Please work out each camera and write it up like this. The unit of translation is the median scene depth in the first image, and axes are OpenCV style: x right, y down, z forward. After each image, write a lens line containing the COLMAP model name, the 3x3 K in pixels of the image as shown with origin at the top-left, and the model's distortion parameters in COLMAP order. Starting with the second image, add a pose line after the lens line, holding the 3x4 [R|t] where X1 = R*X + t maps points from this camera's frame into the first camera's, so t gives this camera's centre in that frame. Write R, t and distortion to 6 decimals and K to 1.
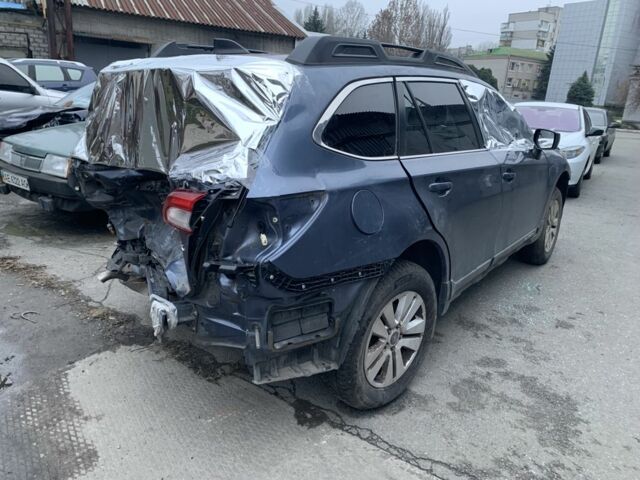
lens RADIAL K [[486.5, 0, 307.7], [0, 486.5, 238.2], [0, 0, 1]] dist [0.035757, -0.029830]
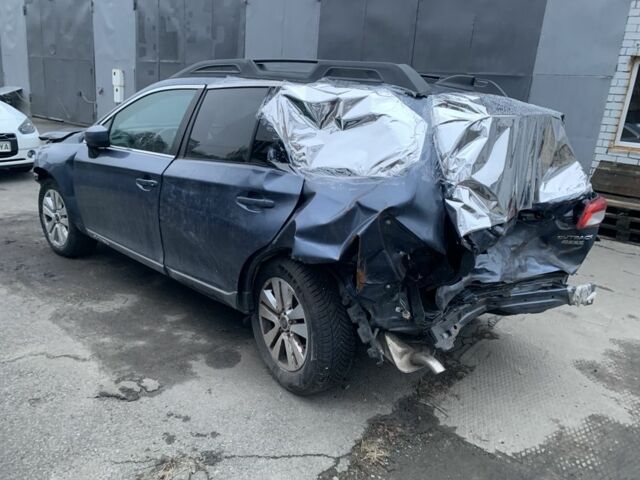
lens RADIAL K [[486.5, 0, 317.0], [0, 486.5, 243.5], [0, 0, 1]] dist [0.035757, -0.029830]
pose [[0.036160, -0.330402, 0.943148, -1.387801], [0.207891, 0.925605, 0.316286, -0.499950], [-0.977483, 0.184635, 0.102157, 1.344853]]
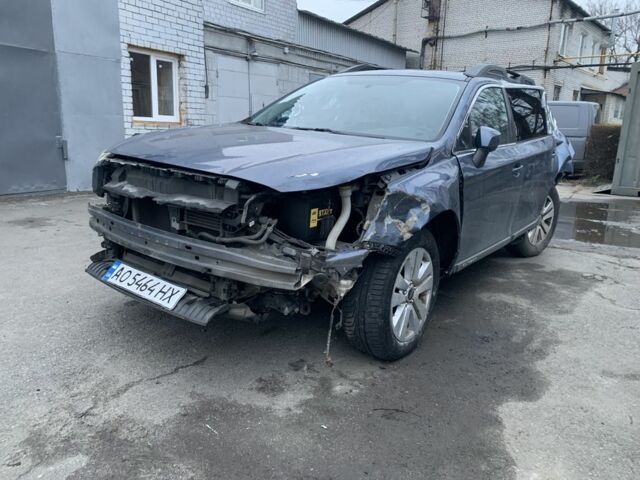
lens RADIAL K [[486.5, 0, 314.1], [0, 486.5, 236.4], [0, 0, 1]] dist [0.035757, -0.029830]
pose [[-0.996109, -0.072601, -0.049965, 0.649371], [-0.087742, 0.870242, 0.484747, -0.842527], [0.008288, 0.487245, -0.873226, 3.389760]]
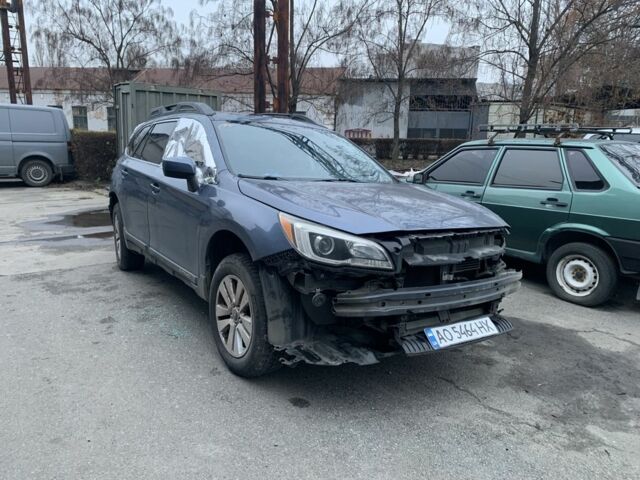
lens RADIAL K [[486.5, 0, 317.3], [0, 486.5, 237.5], [0, 0, 1]] dist [0.035757, -0.029830]
pose [[-0.286048, 0.132787, -0.948970, 2.135320], [-0.315878, 0.921926, 0.224218, -0.604184], [0.904653, 0.363896, -0.221771, 2.418298]]
